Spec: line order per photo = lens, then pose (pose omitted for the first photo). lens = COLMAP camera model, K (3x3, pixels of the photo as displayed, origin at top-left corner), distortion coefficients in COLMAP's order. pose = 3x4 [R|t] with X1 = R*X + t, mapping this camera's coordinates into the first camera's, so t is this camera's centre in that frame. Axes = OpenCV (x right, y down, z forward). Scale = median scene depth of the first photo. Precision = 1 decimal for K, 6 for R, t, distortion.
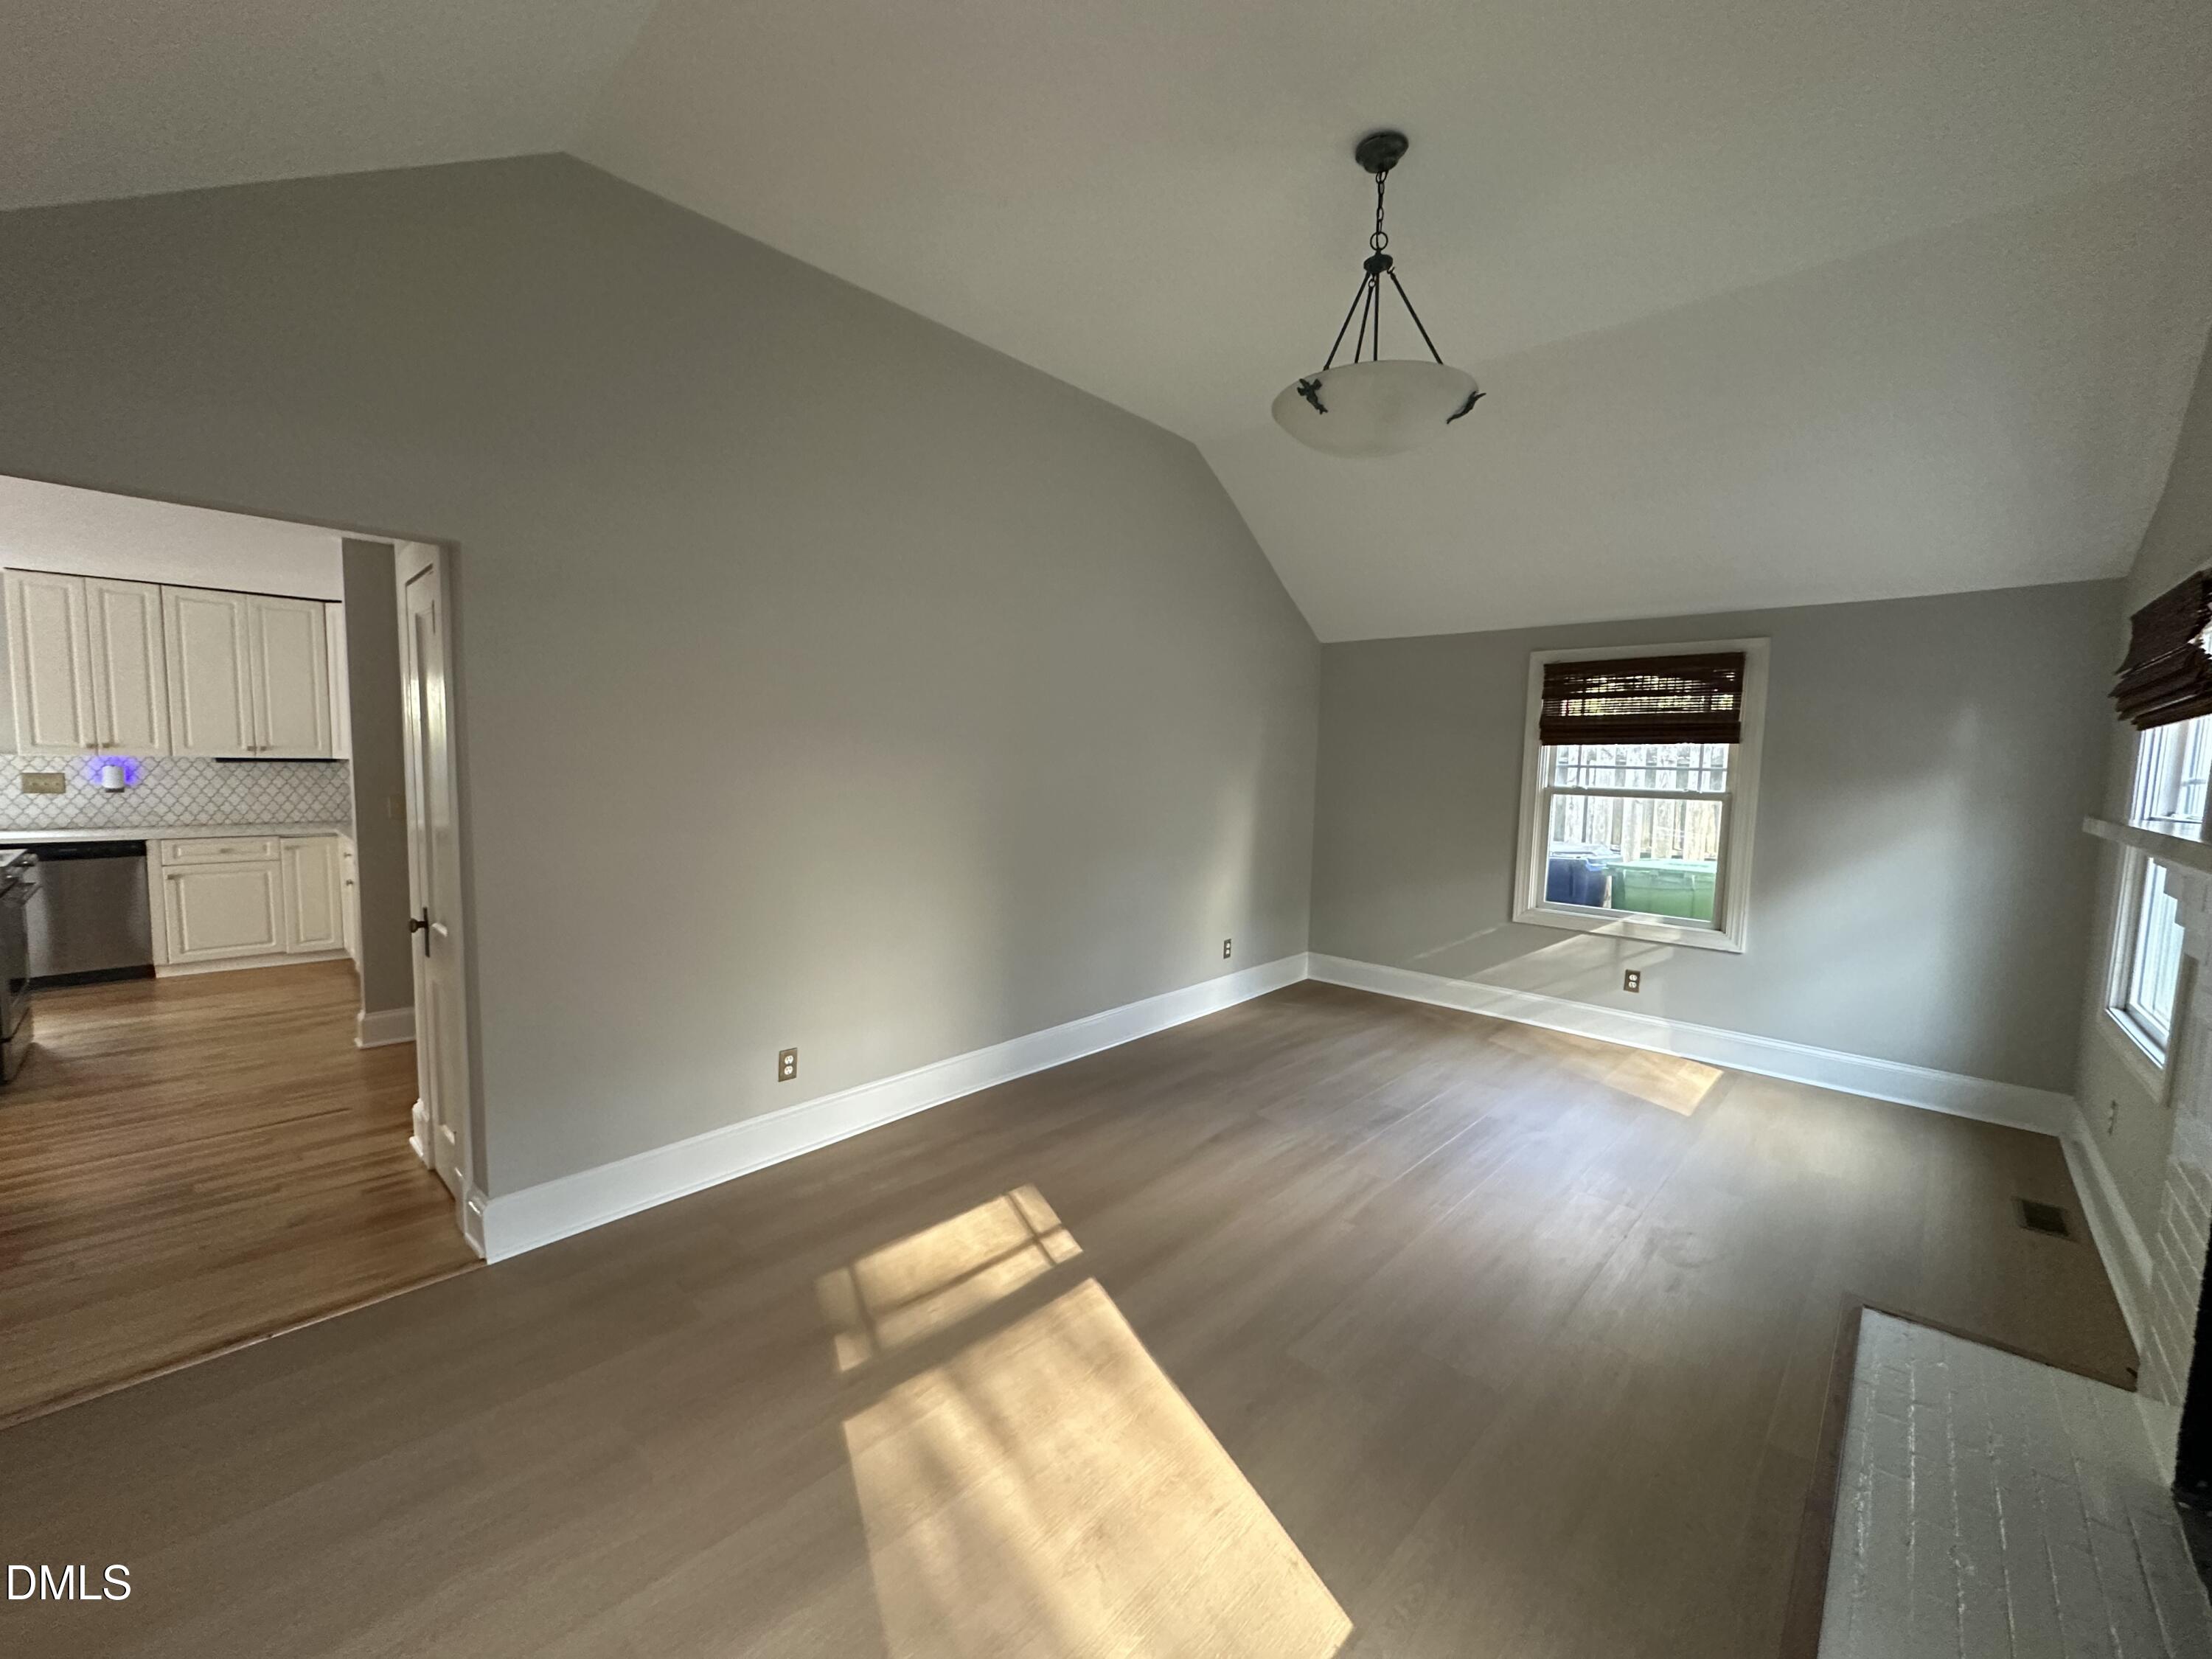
lens RADIAL K [[871.3, 0, 1094.3], [0, 871.3, 825.6], [0, 0, 1]] dist [-0.000541, 0.000552]
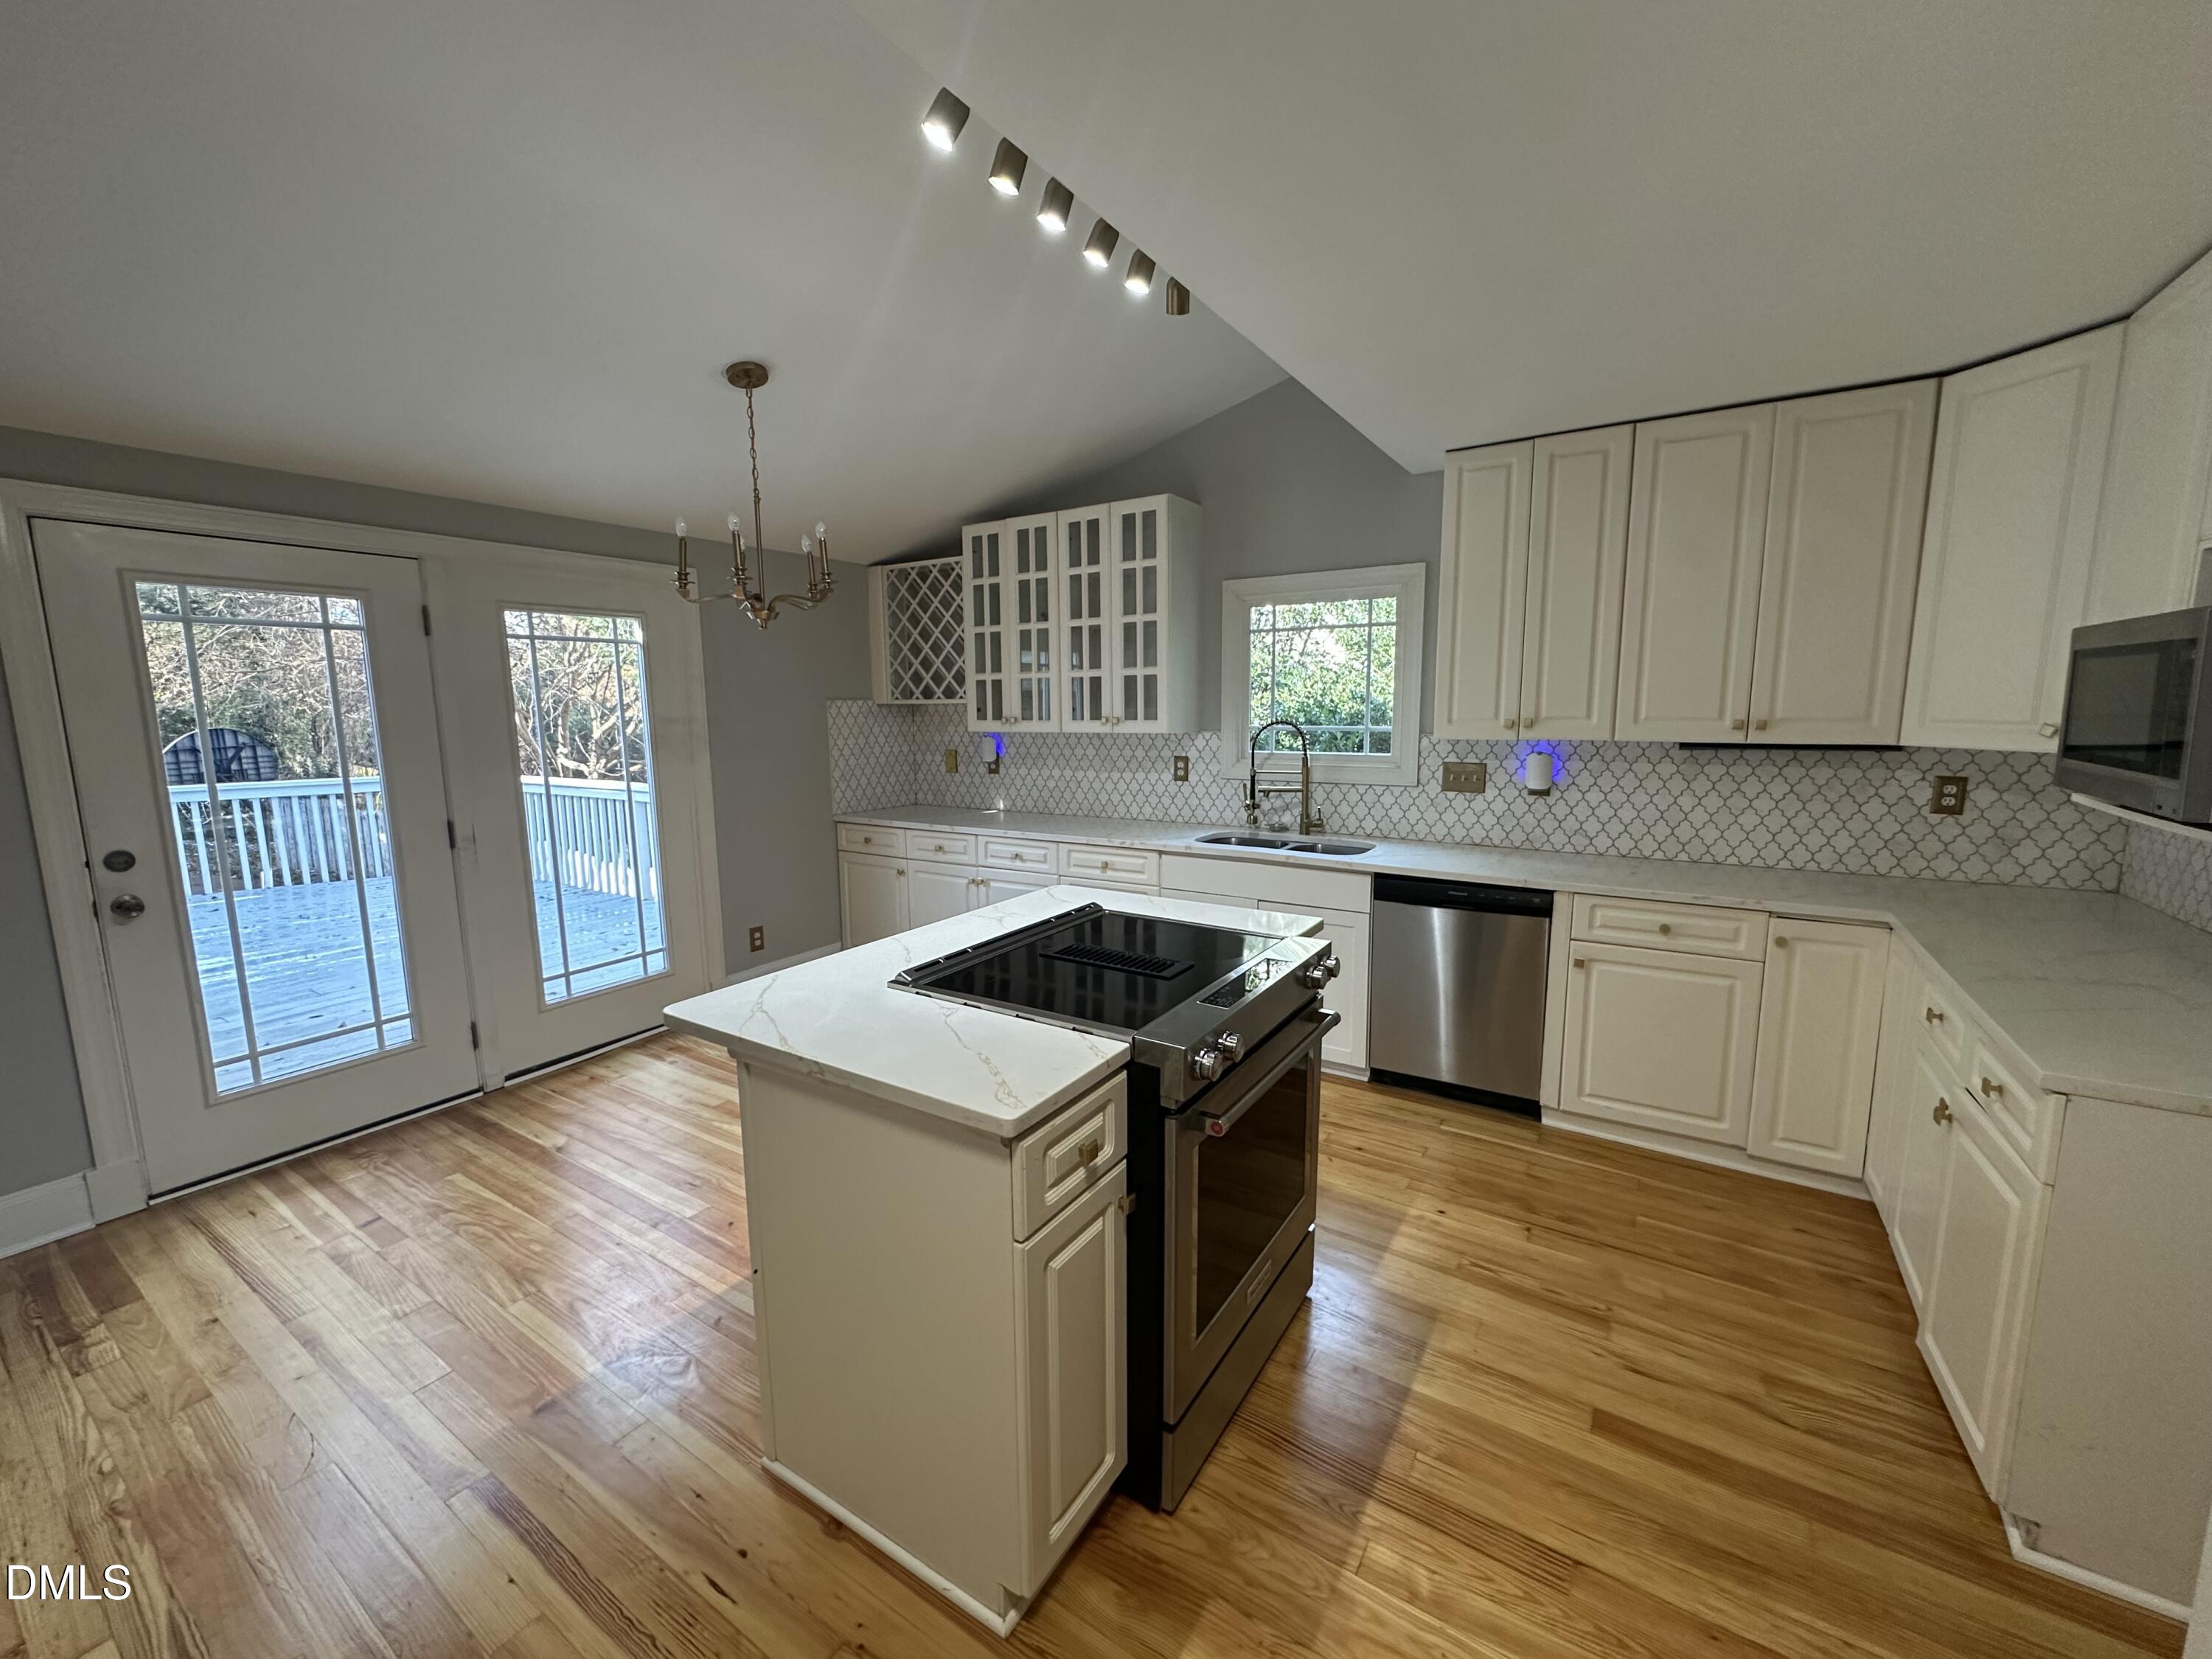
lens RADIAL K [[880.4, 0, 1105.5], [0, 880.4, 830.7], [0, 0, 1]] dist [-0.004164, 0.000913]
pose [[0.194654, 0.119372, -0.973581, -0.555163], [-0.063812, 0.992005, 0.108873, -0.061374], [0.978794, 0.040934, 0.200715, 0.559162]]
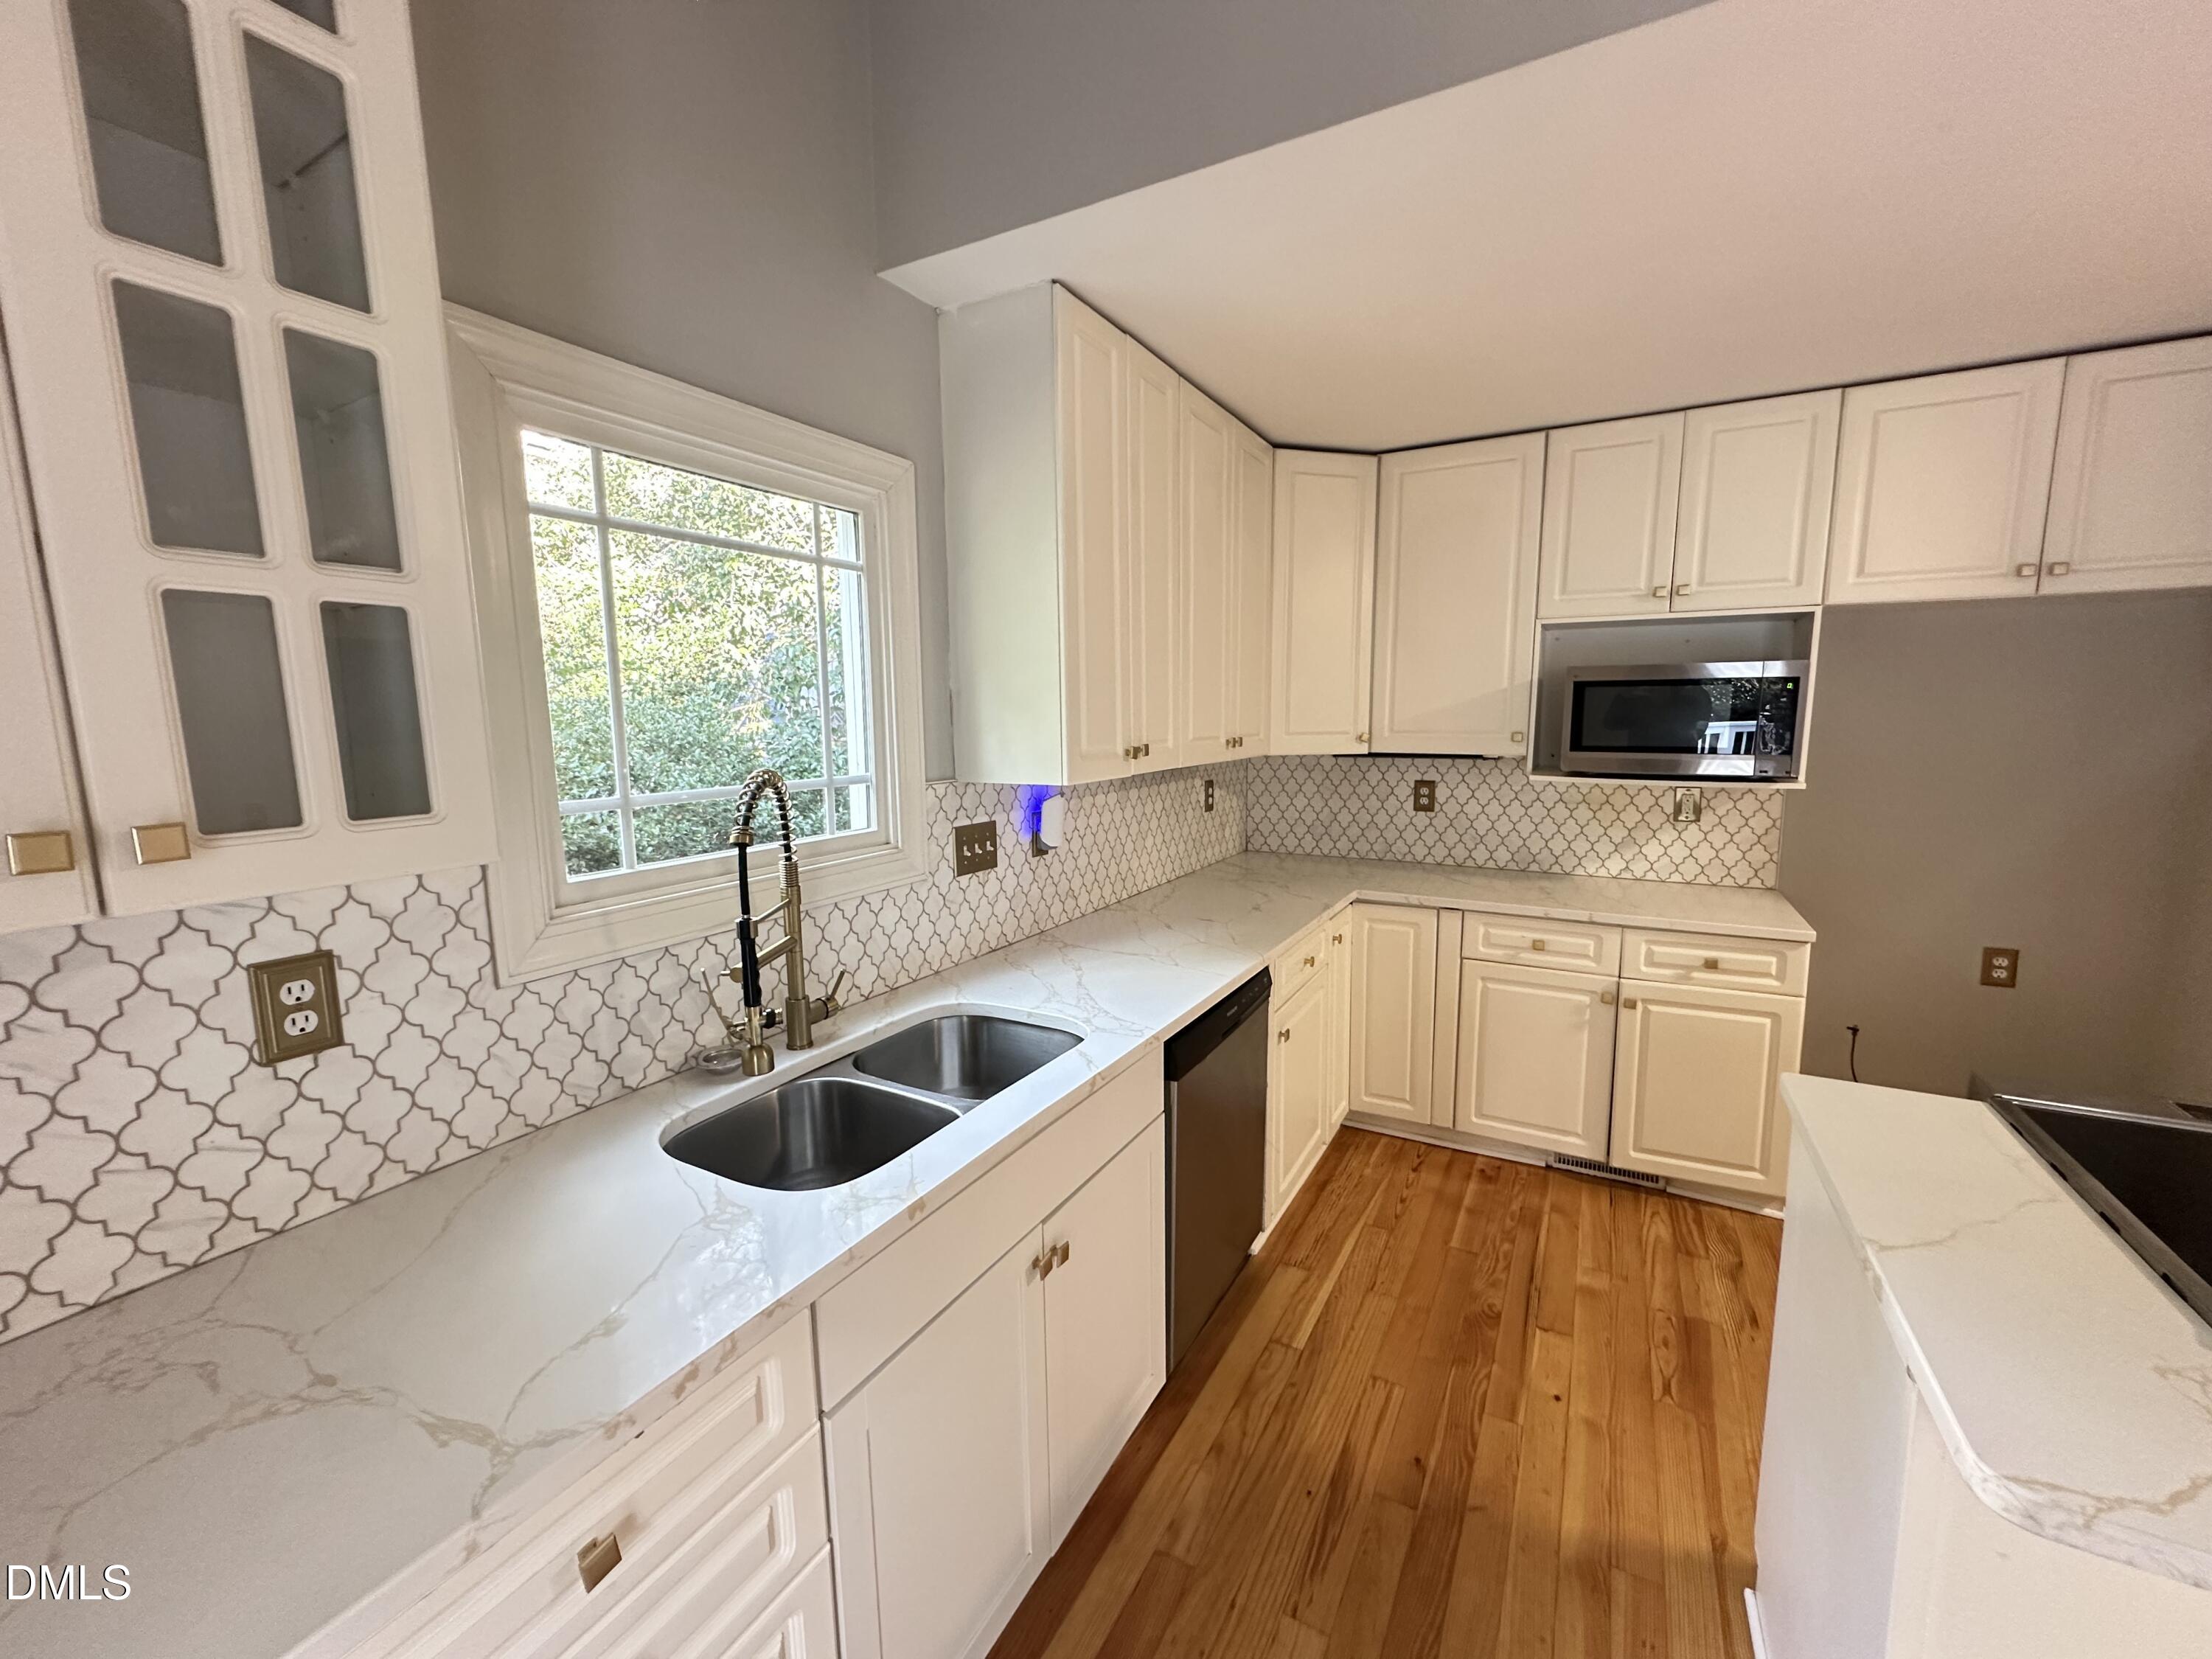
lens RADIAL K [[880.4, 0, 1105.5], [0, 880.4, 830.7], [0, 0, 1]] dist [-0.004164, 0.000913]
pose [[0.968041, -0.067380, 0.241570, -1.185592], [0.053703, 0.996582, 0.062769, -0.075918], [-0.244974, -0.047790, 0.968351, 0.554165]]
